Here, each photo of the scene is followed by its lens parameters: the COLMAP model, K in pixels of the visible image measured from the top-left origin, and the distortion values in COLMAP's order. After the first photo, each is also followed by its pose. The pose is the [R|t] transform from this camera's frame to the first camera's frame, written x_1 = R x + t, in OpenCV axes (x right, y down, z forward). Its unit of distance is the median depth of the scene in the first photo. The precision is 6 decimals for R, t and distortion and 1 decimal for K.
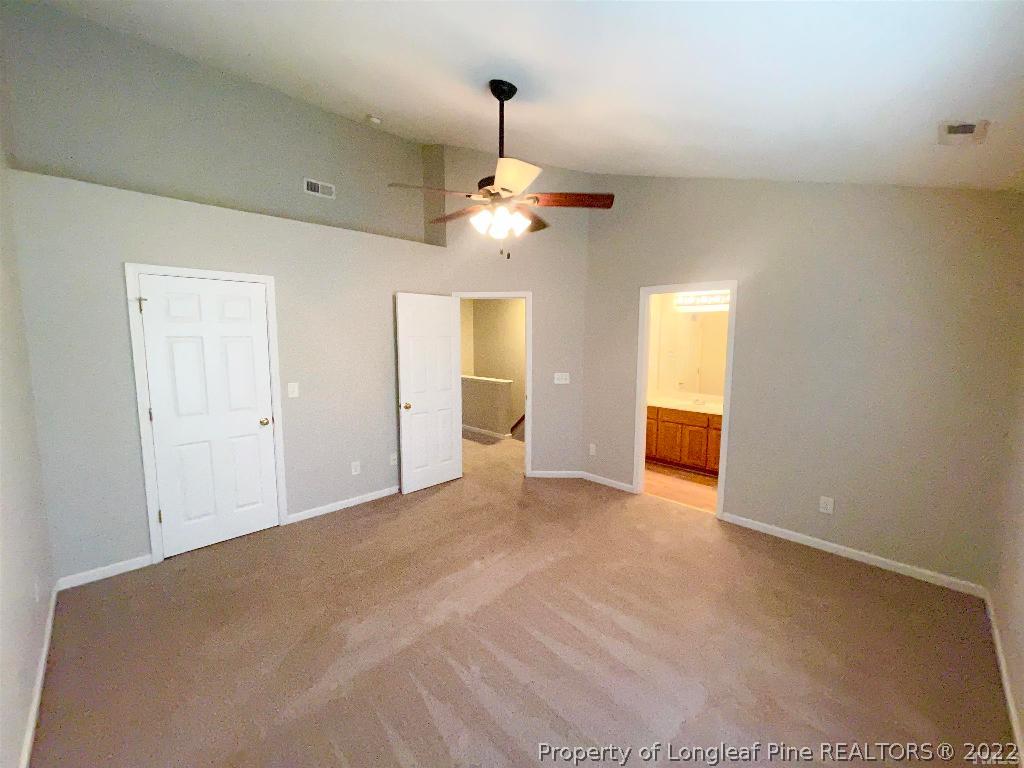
lens RADIAL K [[414.1, 0, 507.9], [0, 414.1, 380.8], [0, 0, 1]] dist [-0.000731, -0.000021]
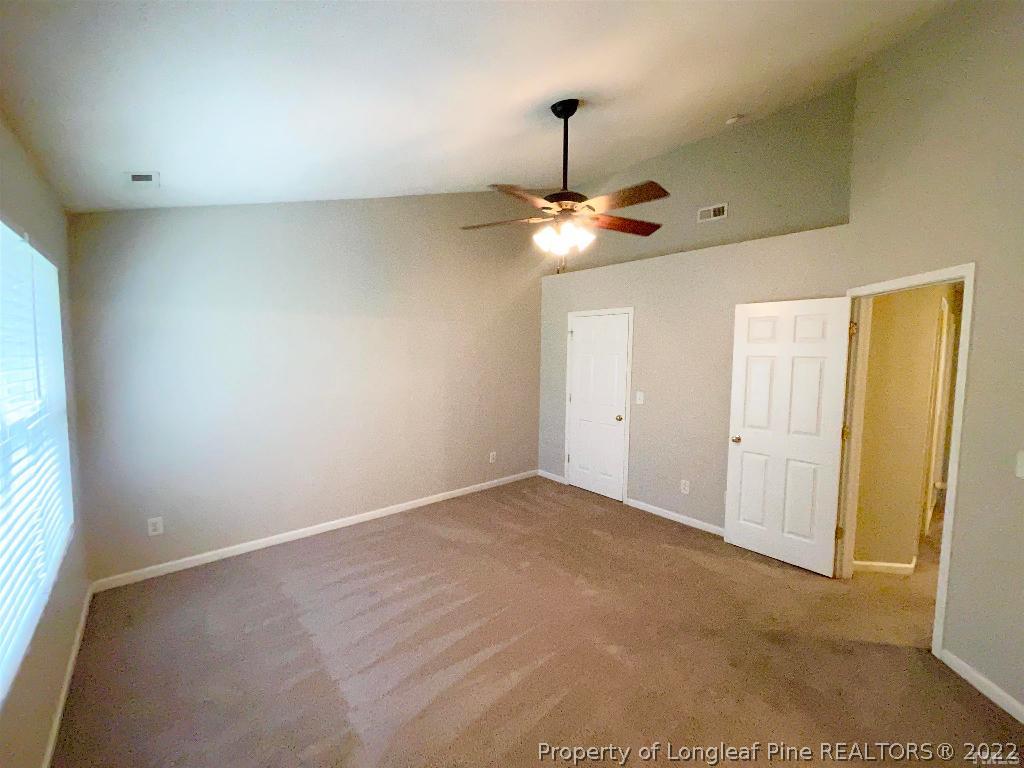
lens RADIAL K [[414.1, 0, 507.9], [0, 414.1, 380.8], [0, 0, 1]] dist [-0.000731, -0.000021]
pose [[-0.060013, 0.070113, -0.995732, 0.705303], [-0.123689, 0.989320, 0.077117, -0.072742], [0.990505, 0.127789, -0.050700, 0.666191]]
